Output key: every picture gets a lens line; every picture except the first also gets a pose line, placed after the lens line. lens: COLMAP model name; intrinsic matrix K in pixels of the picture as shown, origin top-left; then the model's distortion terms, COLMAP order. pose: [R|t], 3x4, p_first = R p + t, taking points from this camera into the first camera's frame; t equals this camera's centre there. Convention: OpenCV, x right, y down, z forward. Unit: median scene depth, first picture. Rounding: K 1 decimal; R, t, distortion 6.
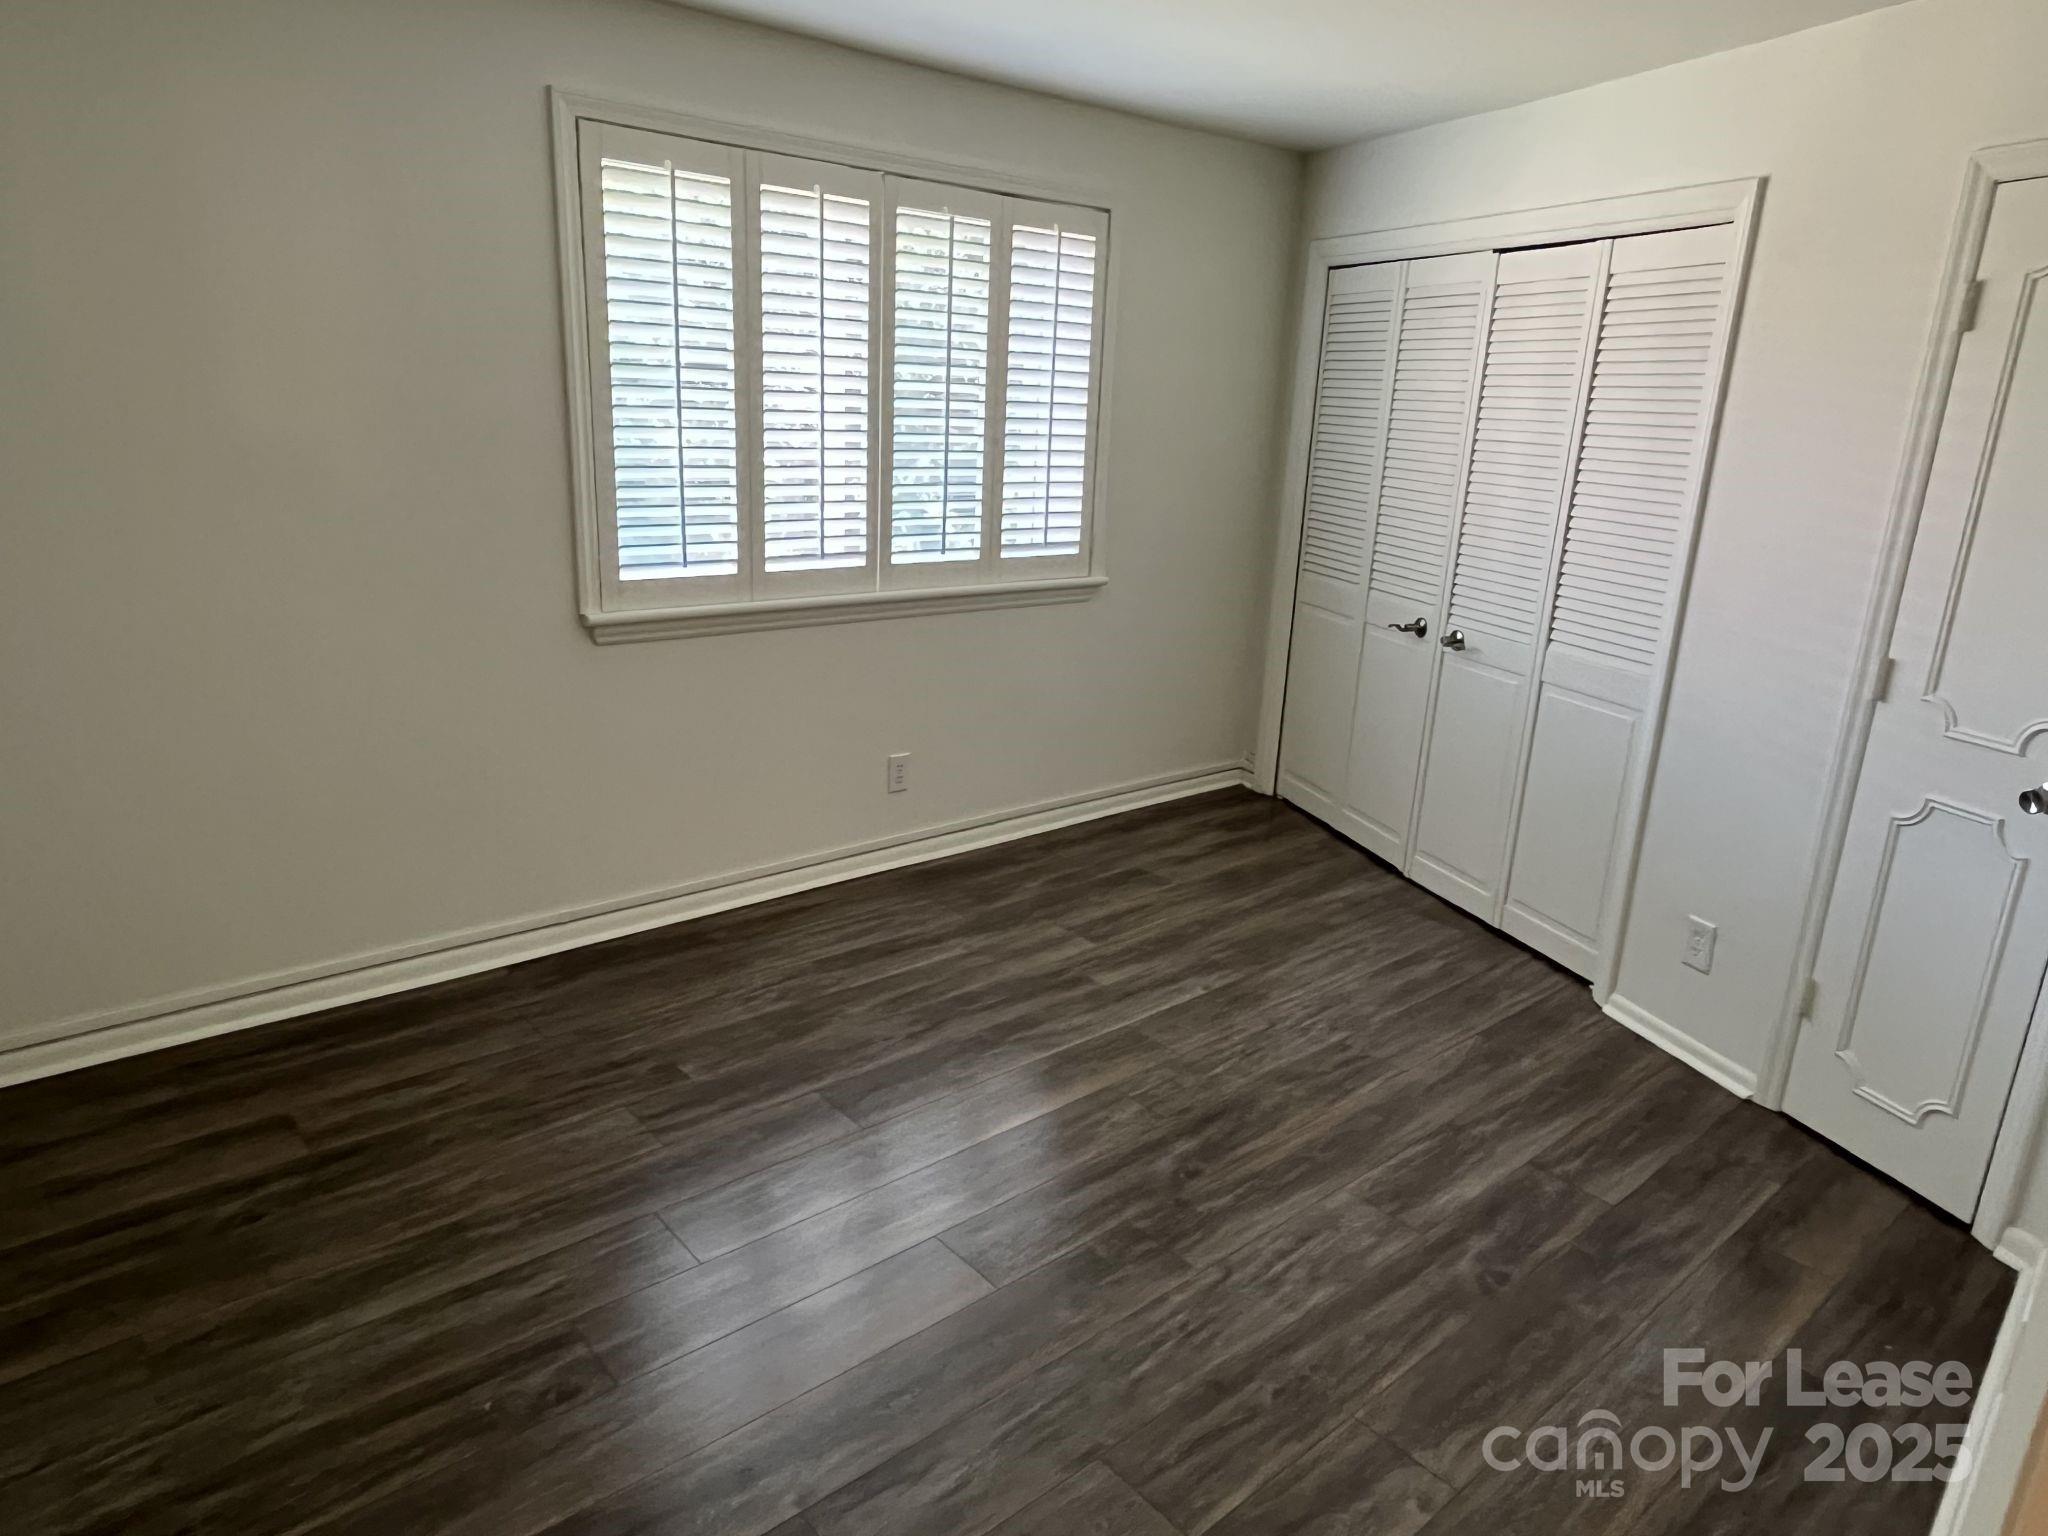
lens RADIAL K [[1281.6, 0, 1024.0], [0, 1281.6, 768.0], [0, 0, 1]] dist [-0.013695, 0.001655]
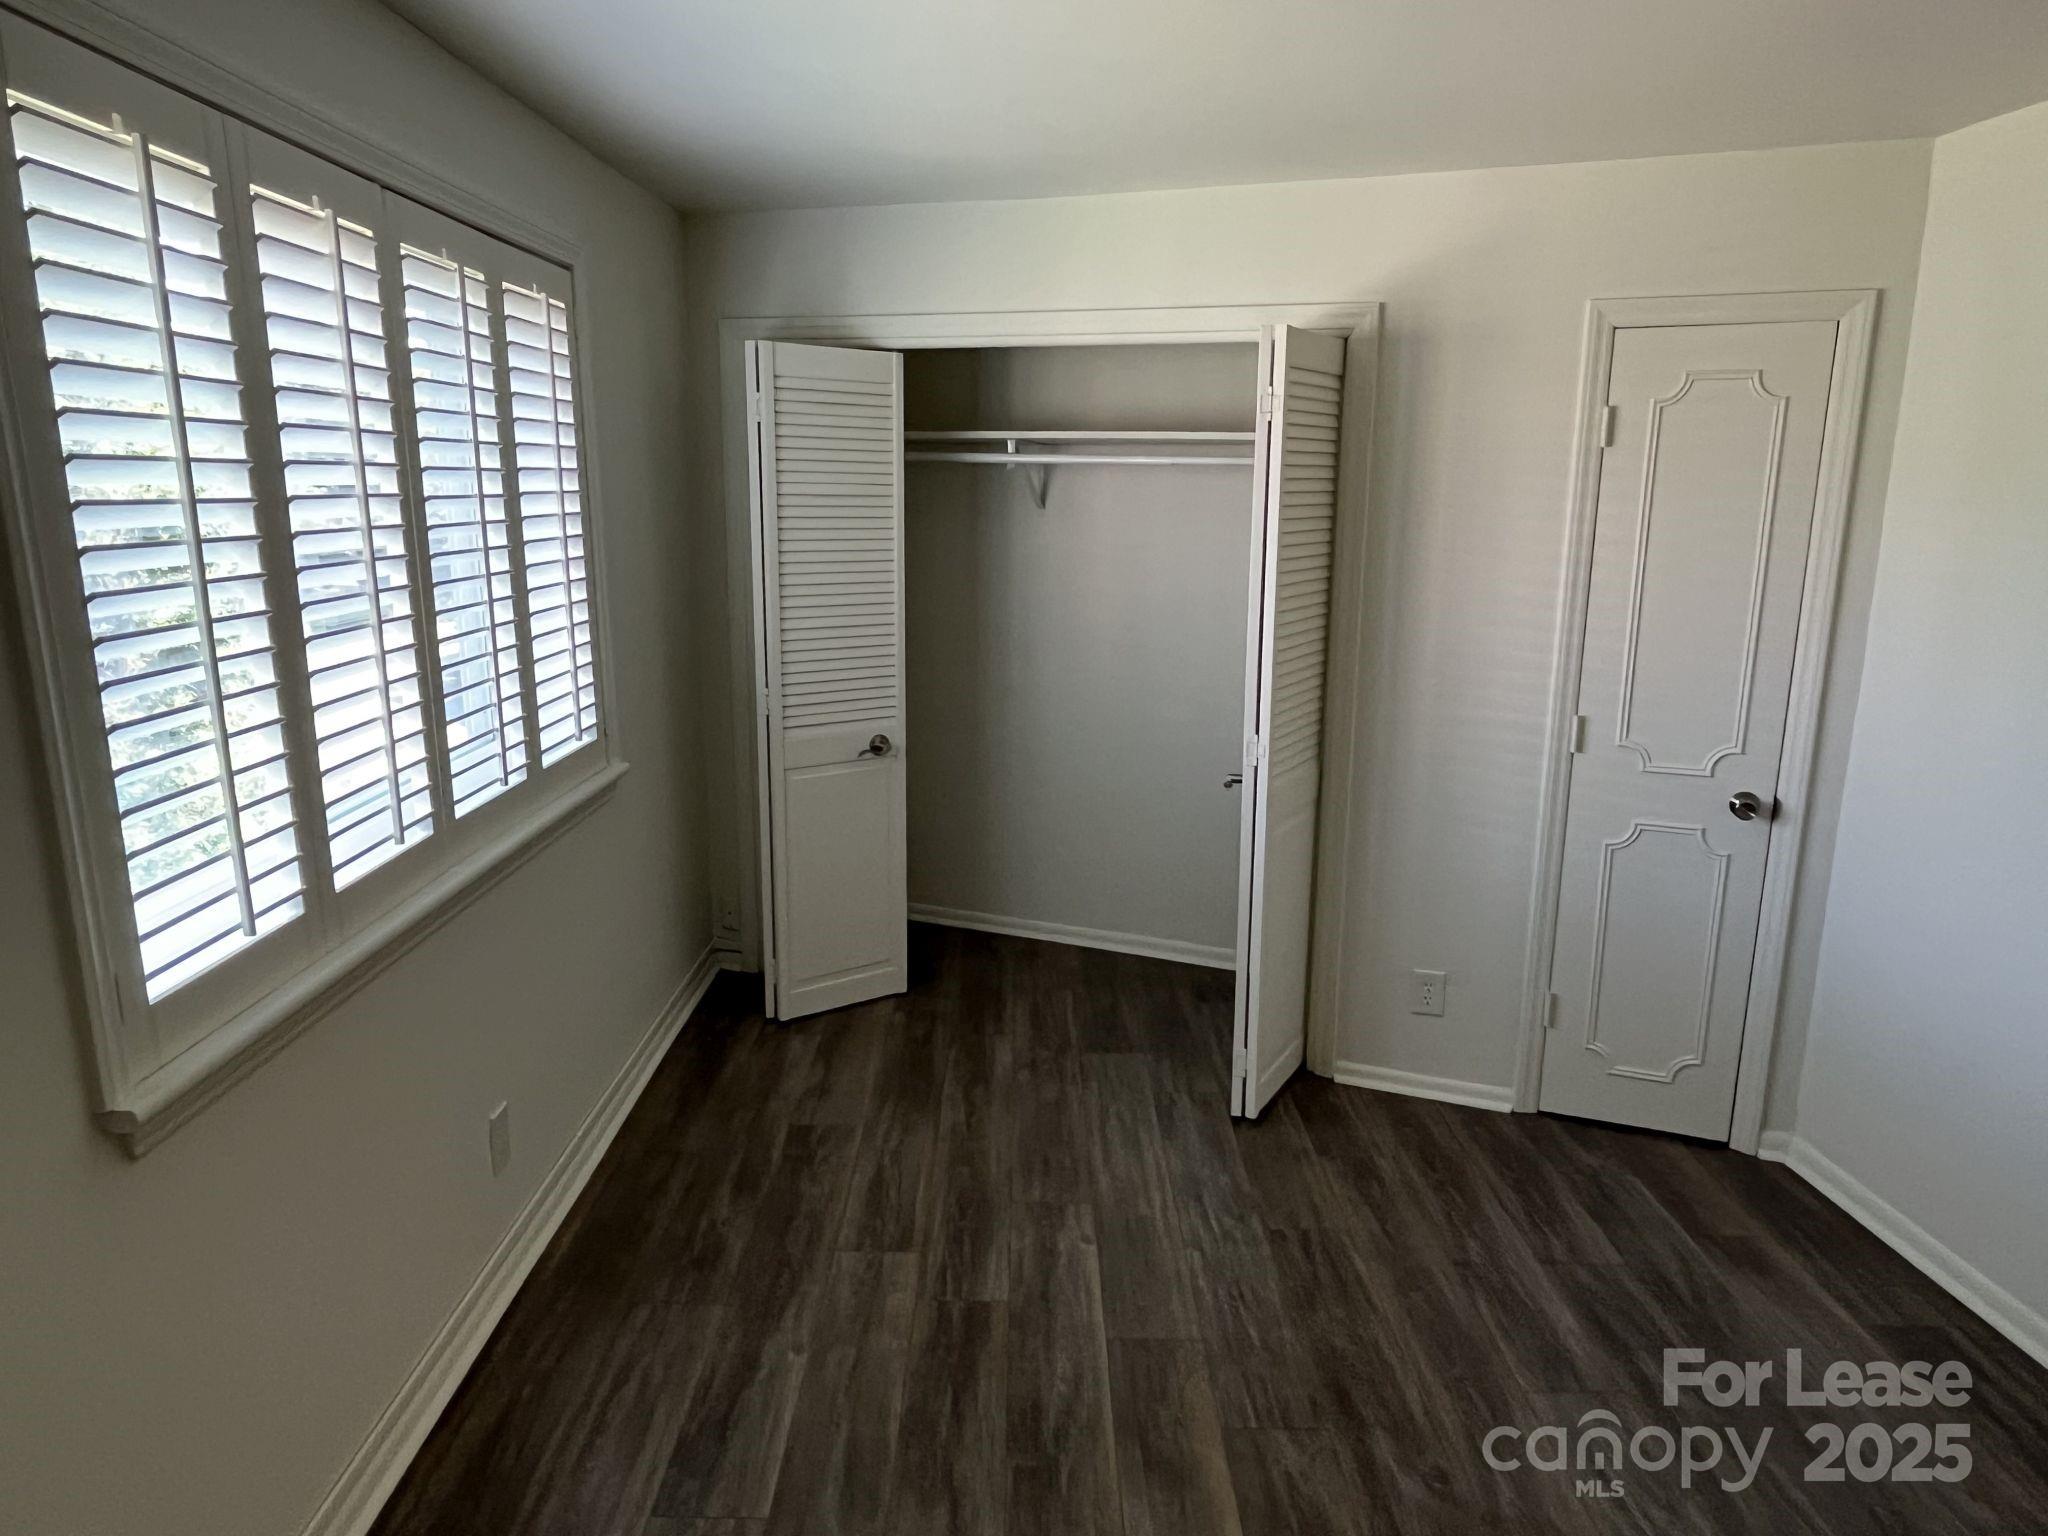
lens RADIAL K [[1281.6, 0, 1024.0], [0, 1281.6, 768.0], [0, 0, 1]] dist [-0.013695, 0.001655]
pose [[0.652837, -0.204565, 0.729354, -0.452192], [0.231046, 0.970738, 0.065459, -0.198552], [-0.721403, 0.125780, 0.680997, 0.477362]]
